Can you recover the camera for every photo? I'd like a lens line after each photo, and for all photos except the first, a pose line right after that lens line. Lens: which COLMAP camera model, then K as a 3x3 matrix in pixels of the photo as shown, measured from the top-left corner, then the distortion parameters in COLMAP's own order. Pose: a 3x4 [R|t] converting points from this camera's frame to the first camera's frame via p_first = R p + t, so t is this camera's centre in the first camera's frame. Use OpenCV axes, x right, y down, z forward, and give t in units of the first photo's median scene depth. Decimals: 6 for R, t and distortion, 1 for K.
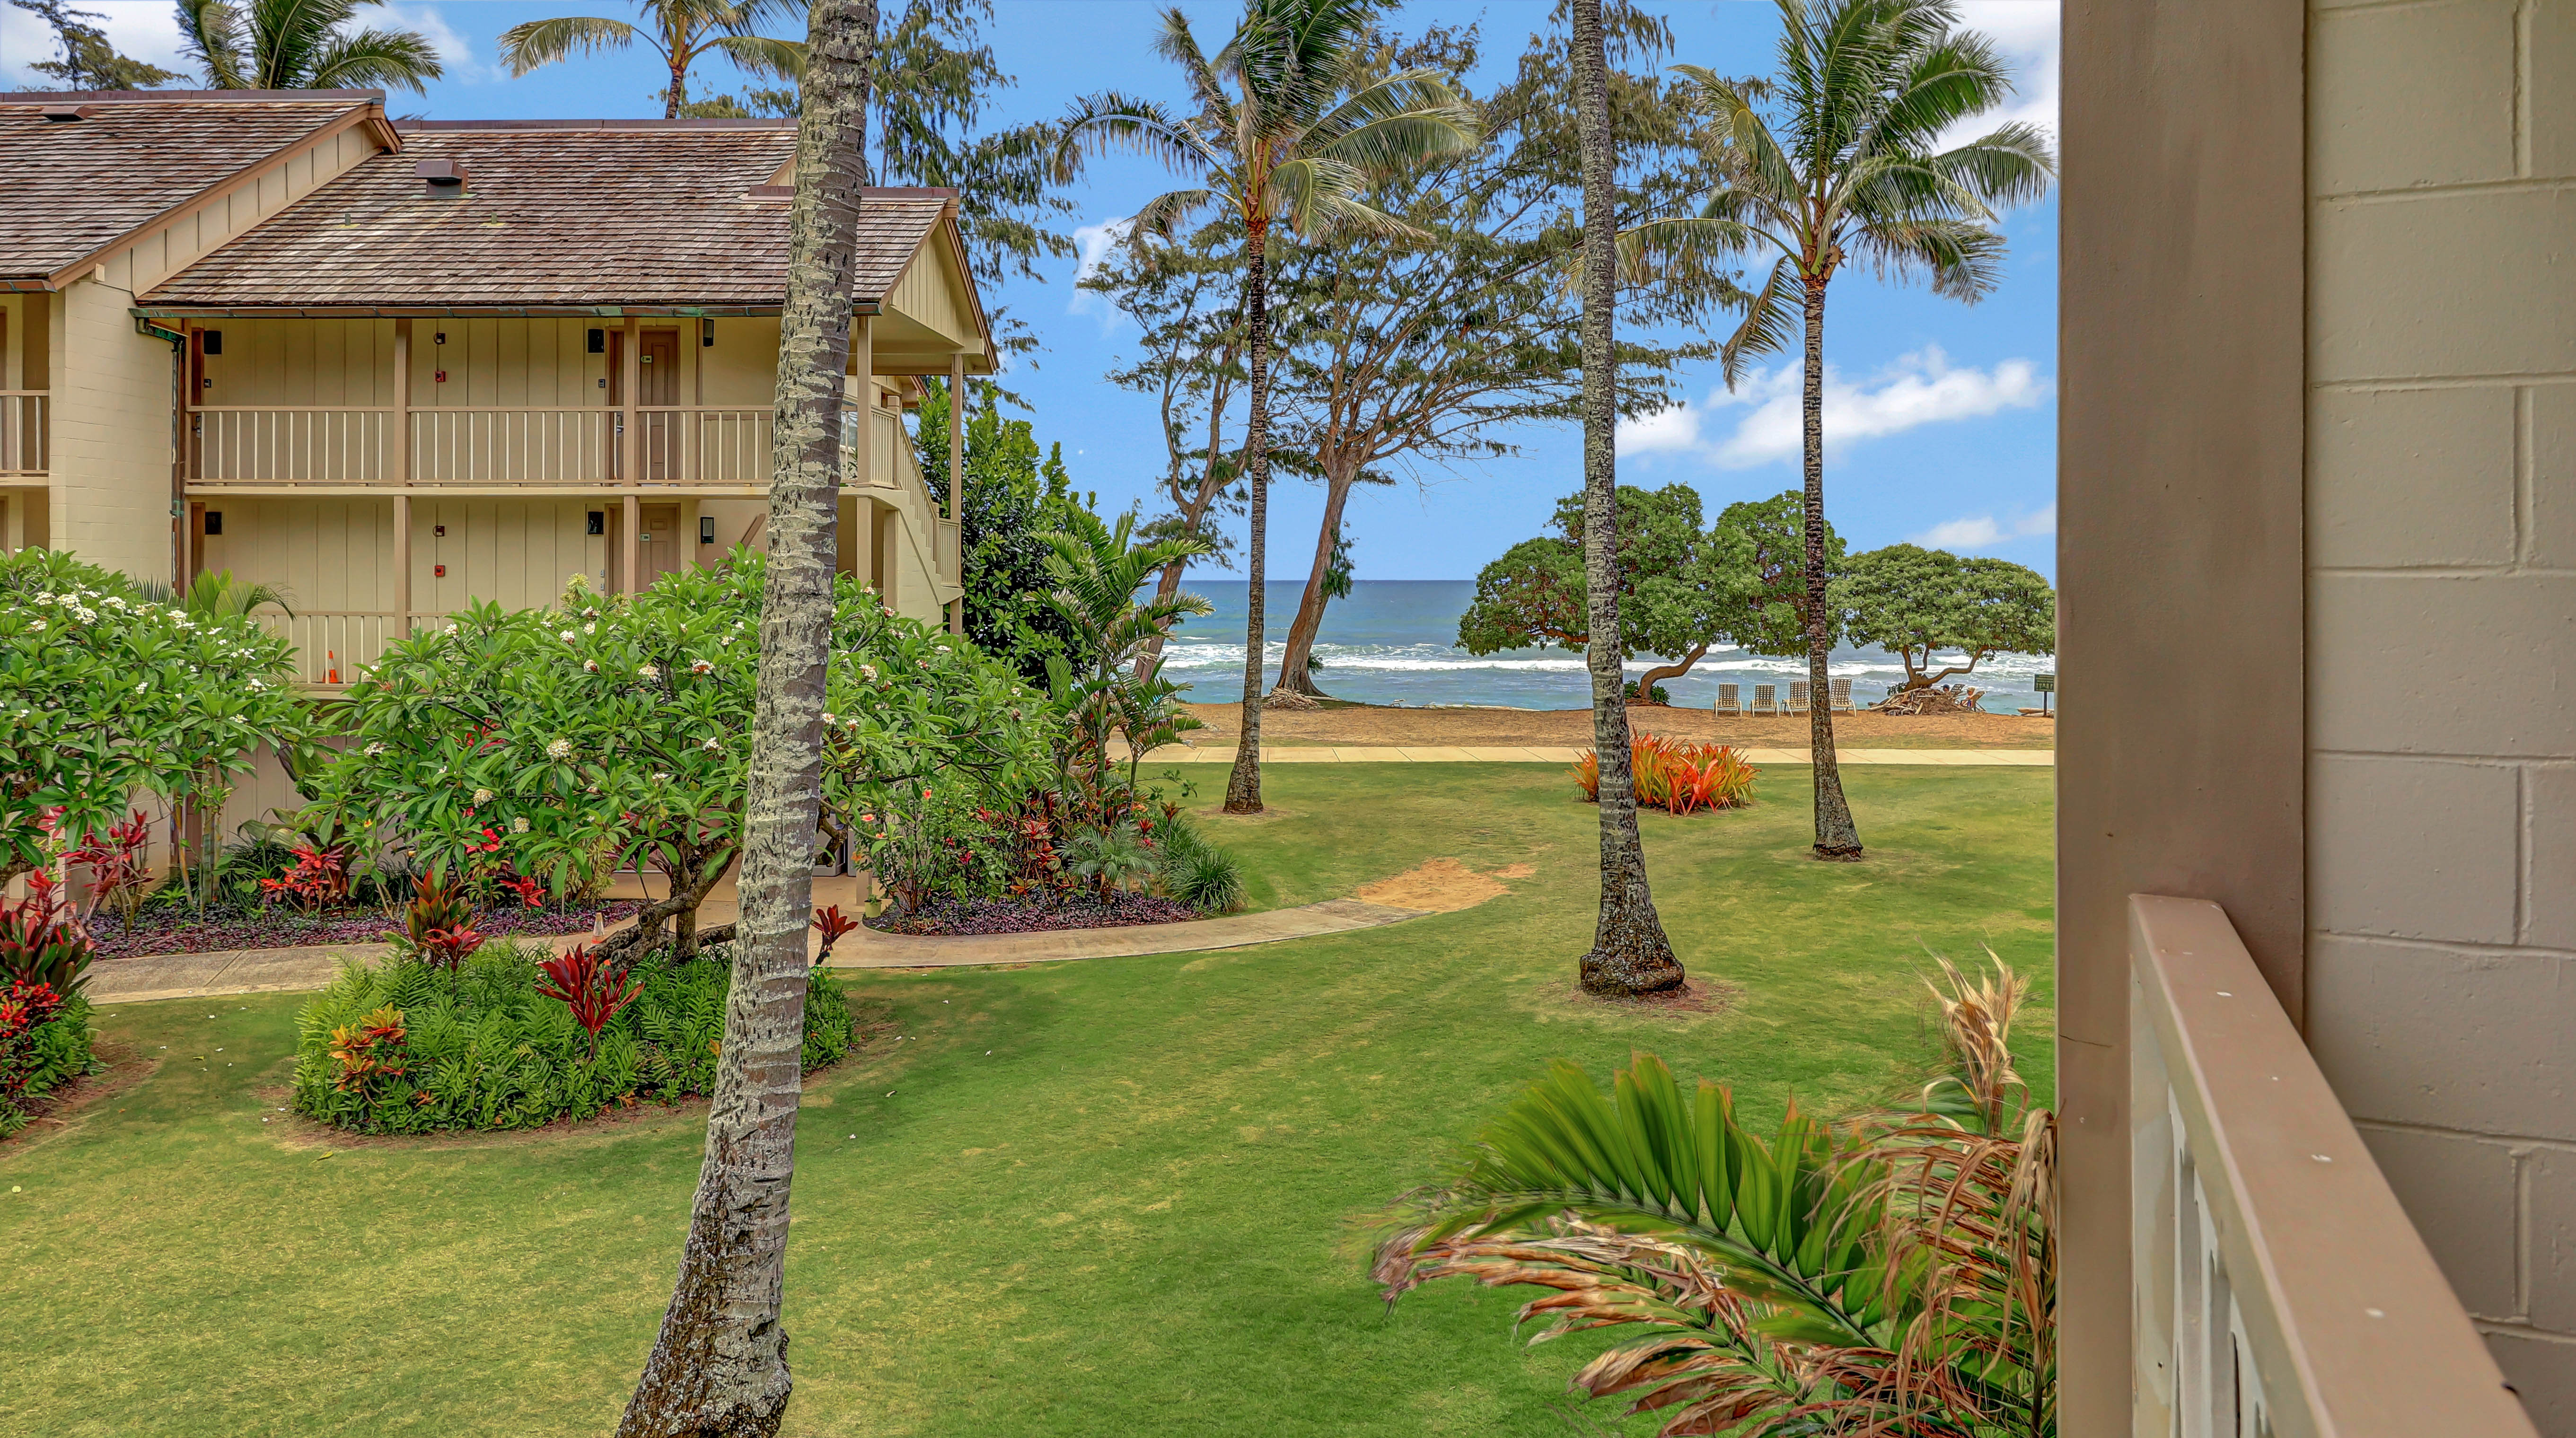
lens RADIAL K [[1721.5, 0, 1233.6], [0, 1721.5, 577.8], [0, 0, 1]] dist [0.013847, -0.000192]
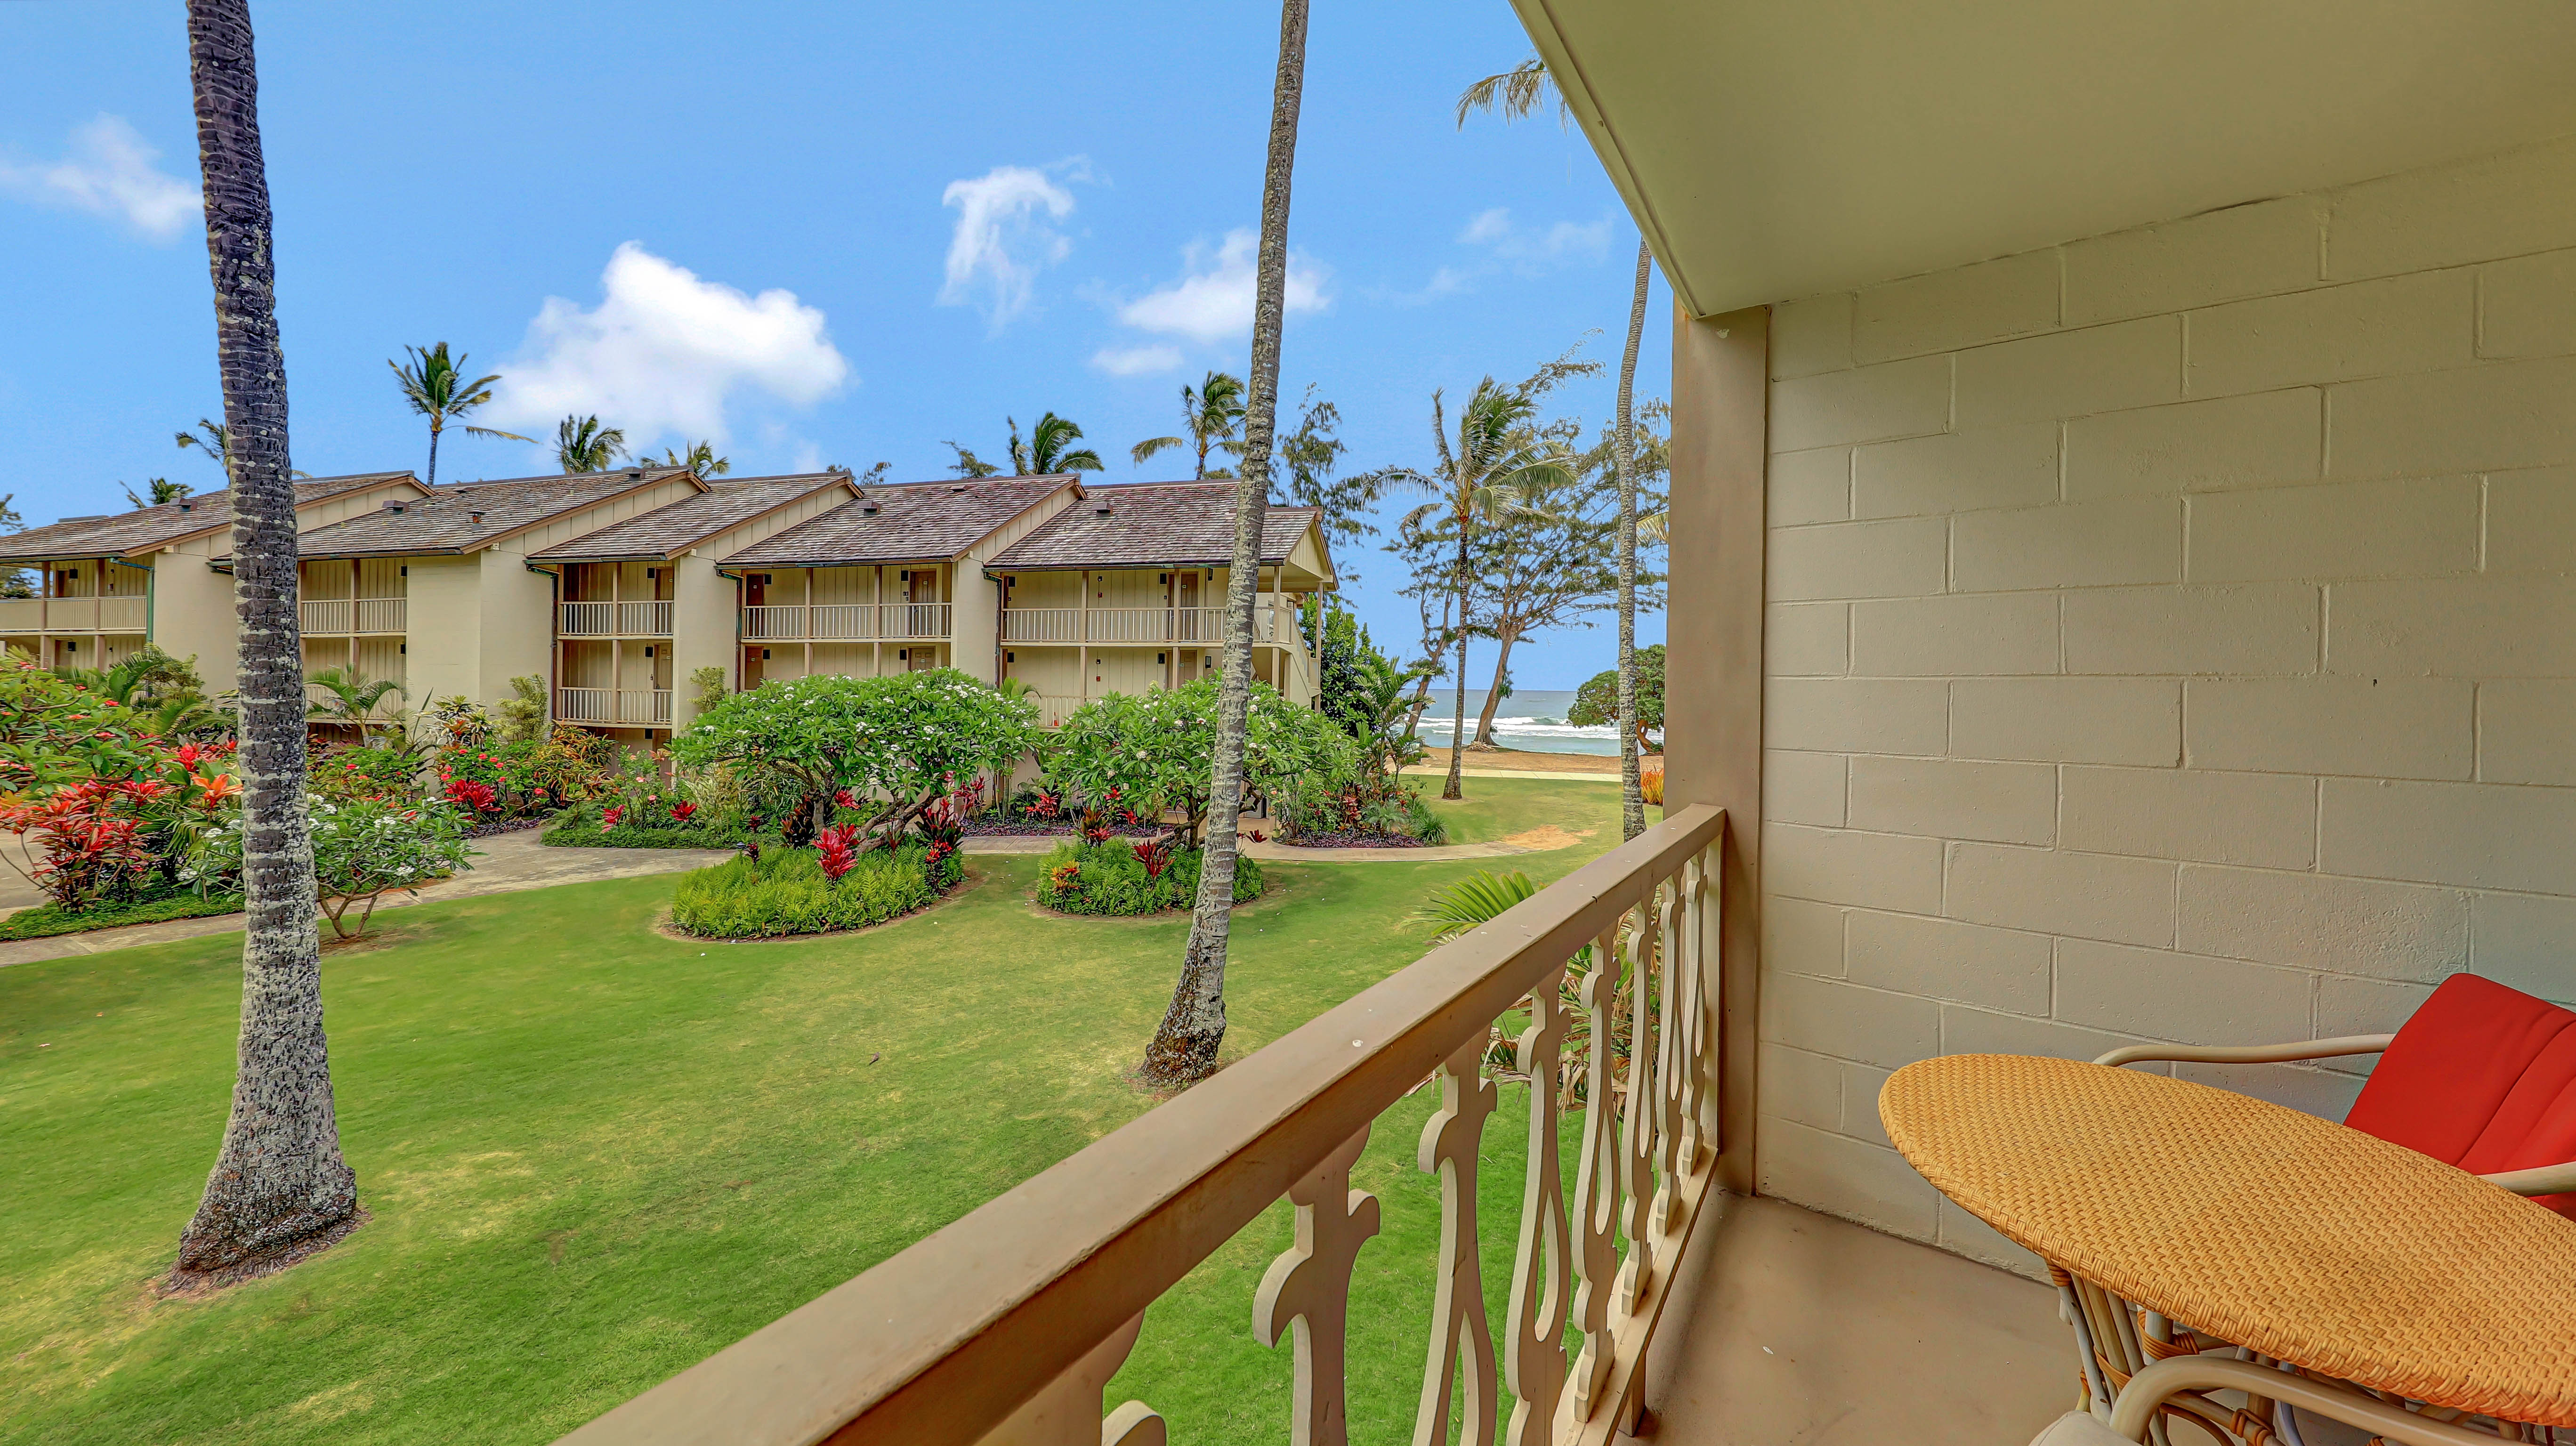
lens RADIAL K [[827.0, 0, 1284.6], [0, 827.0, 678.2], [0, 0, 1]] dist [-0.000914, -0.003264]
pose [[0.977204, 0.012420, -0.211937, 0.022585], [-0.014747, 0.999847, -0.009404, 0.002361], [0.211788, 0.012316, 0.977238, -0.036351]]
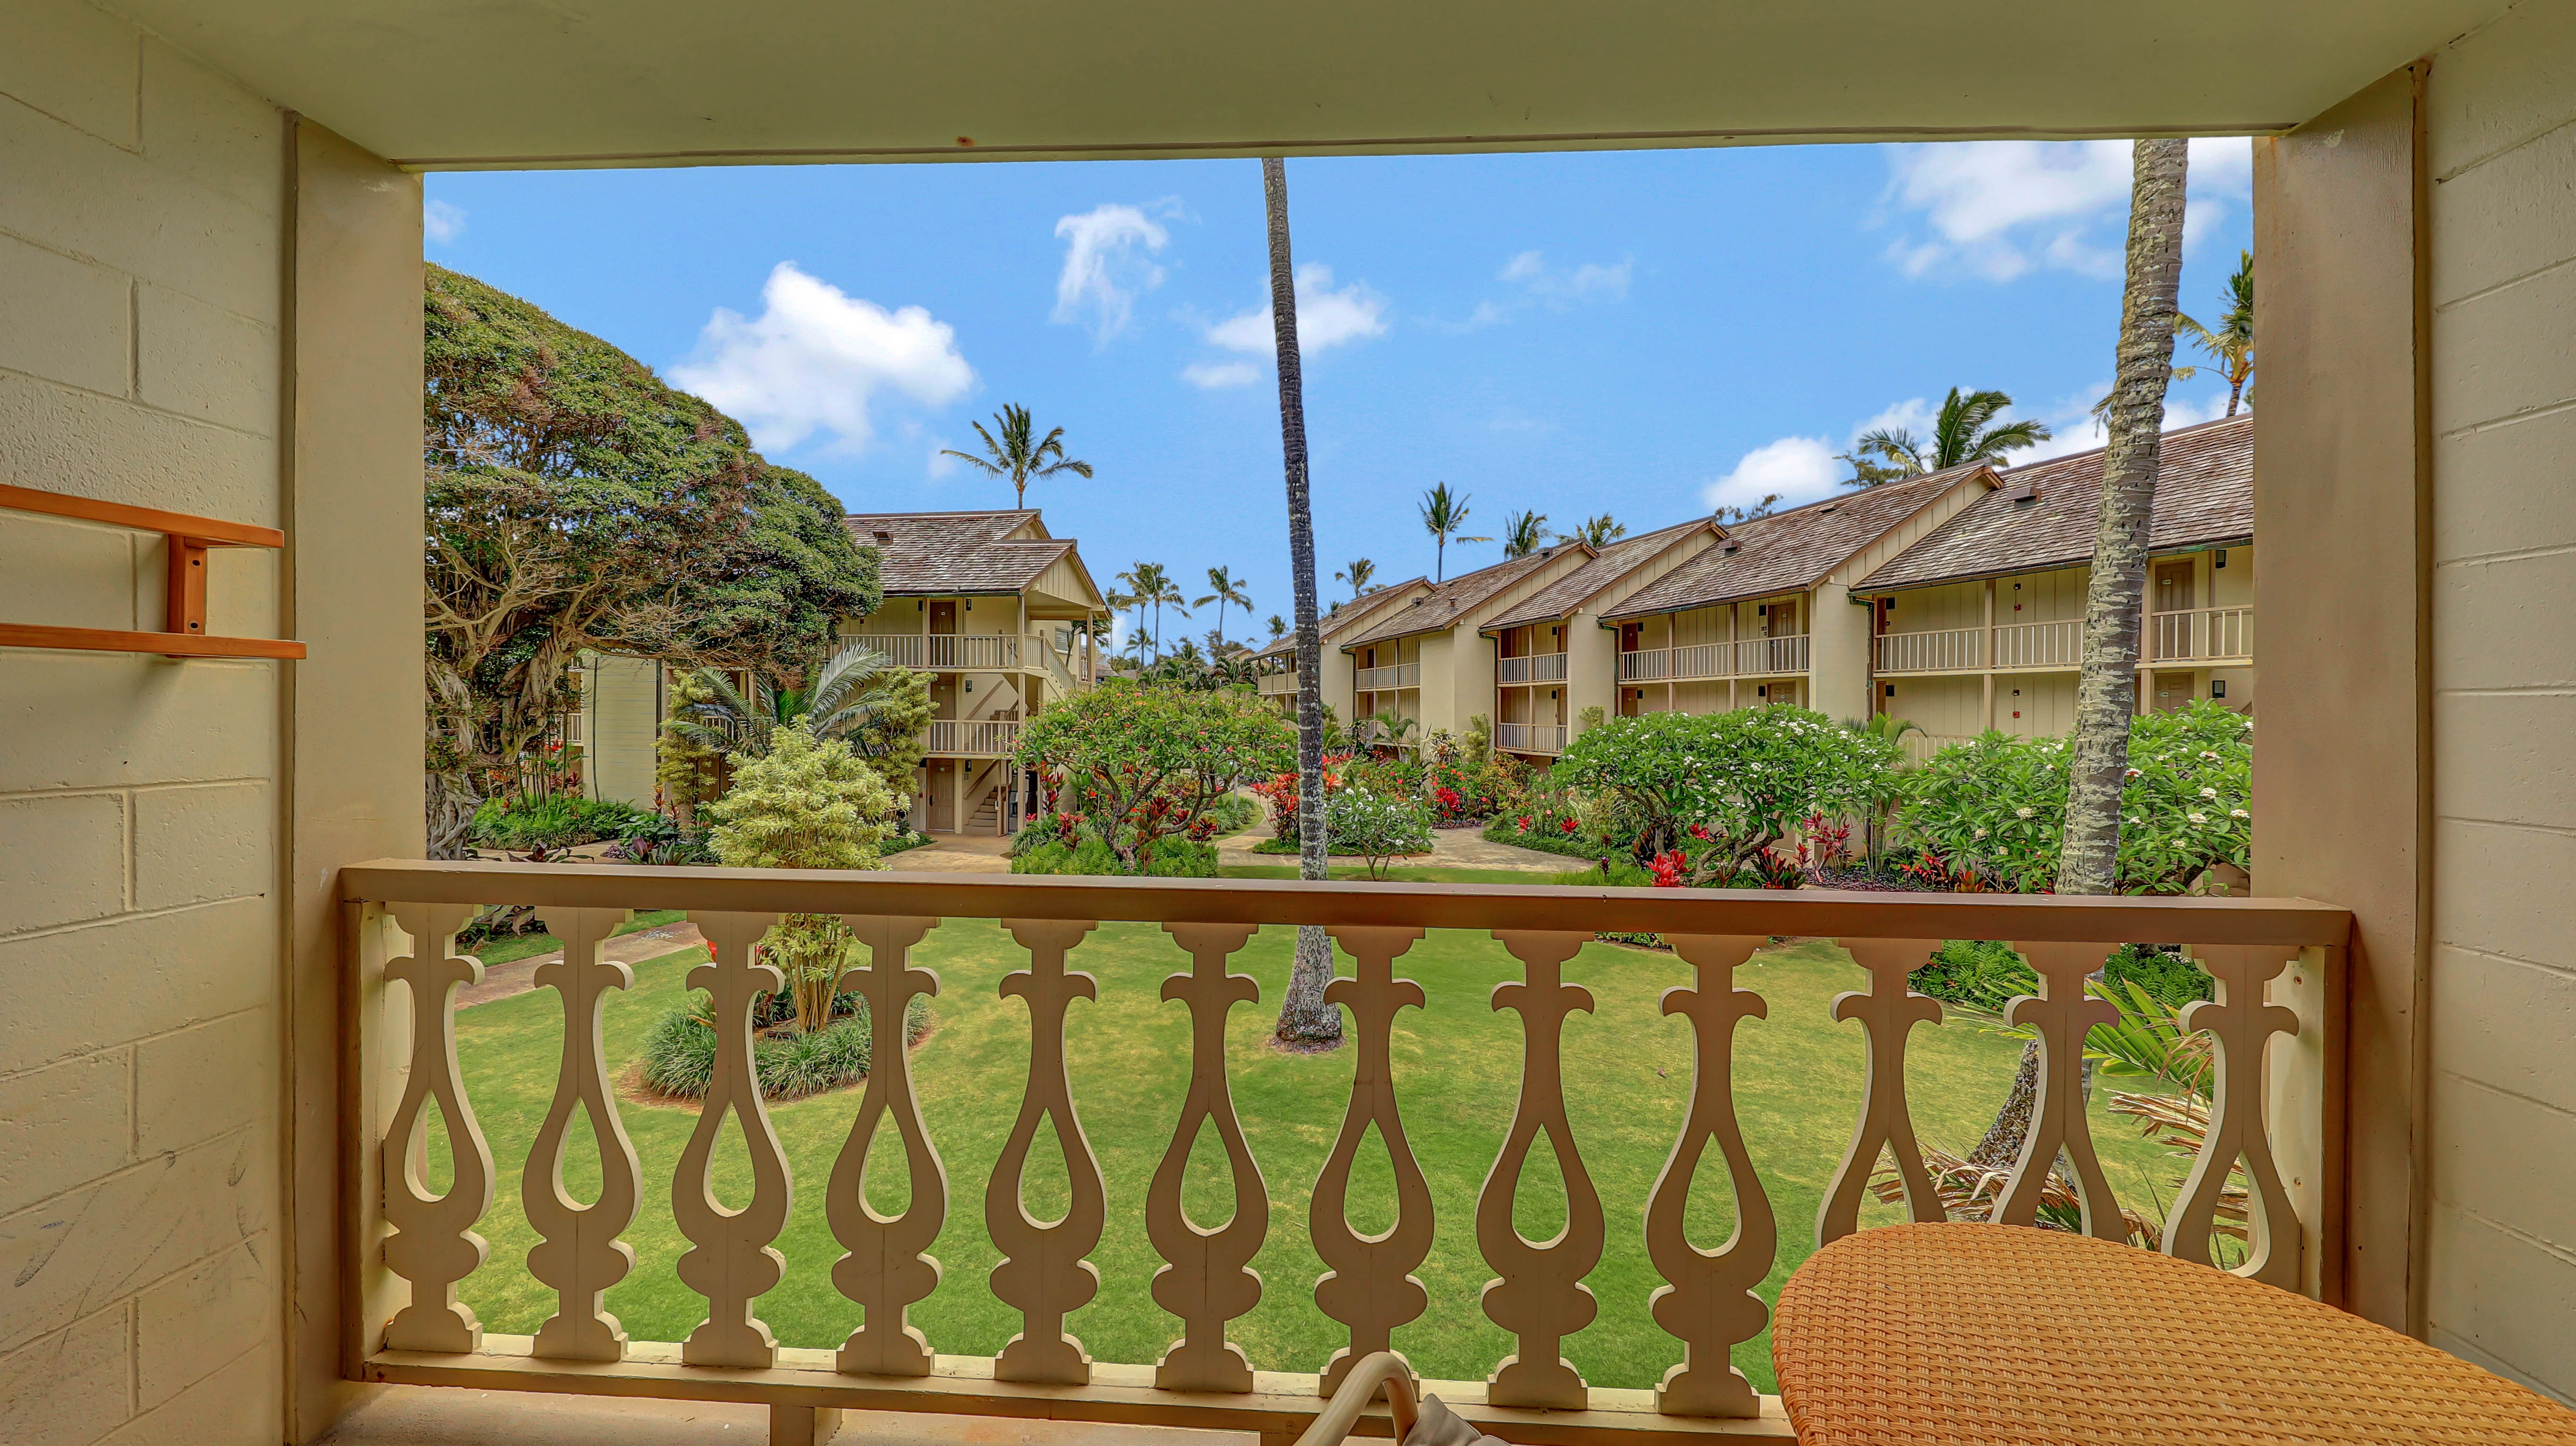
lens RADIAL K [[831.6, 0, 1285.7], [0, 831.6, 691.5], [0, 0, 1]] dist [0.001493, -0.003011]
pose [[0.336633, -0.017938, -0.941465, 0.107722], [-0.013517, 0.999623, -0.023879, 0.003033], [0.941539, 0.020764, 0.336264, -0.016207]]
